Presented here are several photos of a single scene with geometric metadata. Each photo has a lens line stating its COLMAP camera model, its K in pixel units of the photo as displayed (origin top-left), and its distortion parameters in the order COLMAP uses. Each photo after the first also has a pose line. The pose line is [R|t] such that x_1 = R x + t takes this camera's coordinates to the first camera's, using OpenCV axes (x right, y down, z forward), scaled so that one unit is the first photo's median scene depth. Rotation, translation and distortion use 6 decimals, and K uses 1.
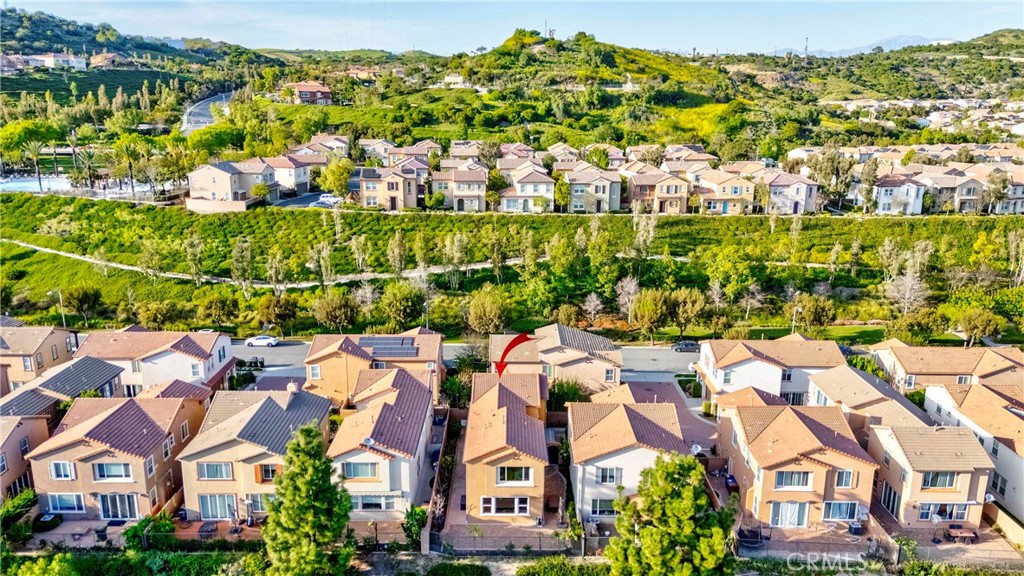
lens RADIAL K [[761.8, 0, 512.0], [0, 761.8, 288.0], [0, 0, 1]] dist [0.051589, -0.006706]
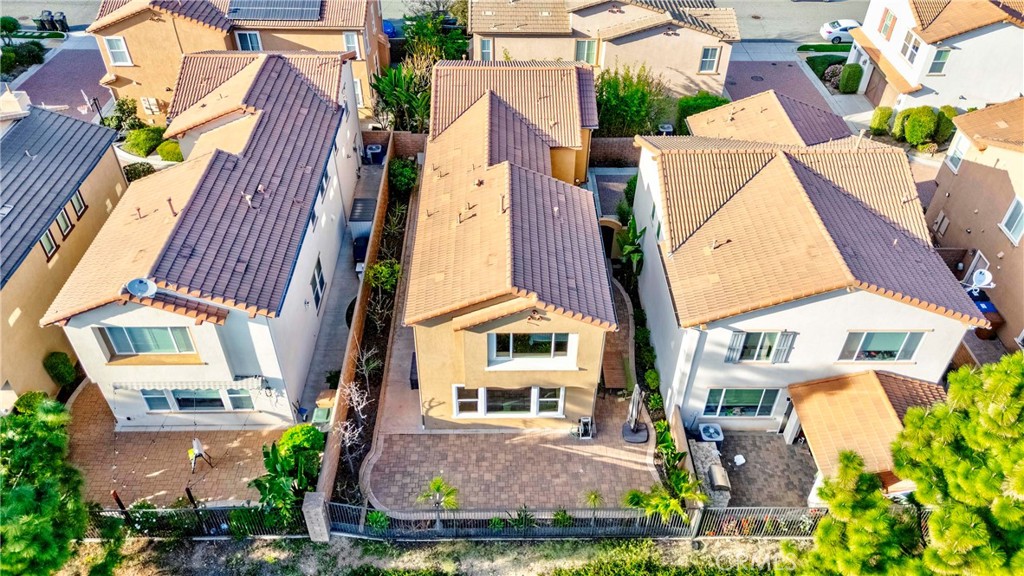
lens RADIAL K [[761.8, 0, 512.0], [0, 761.8, 288.0], [0, 0, 1]] dist [0.051589, -0.006706]
pose [[0.999886, -0.005507, 0.014043, -0.012797], [-0.001261, 0.897202, 0.441619, 0.033896], [-0.015031, -0.441587, 0.897093, 0.634409]]
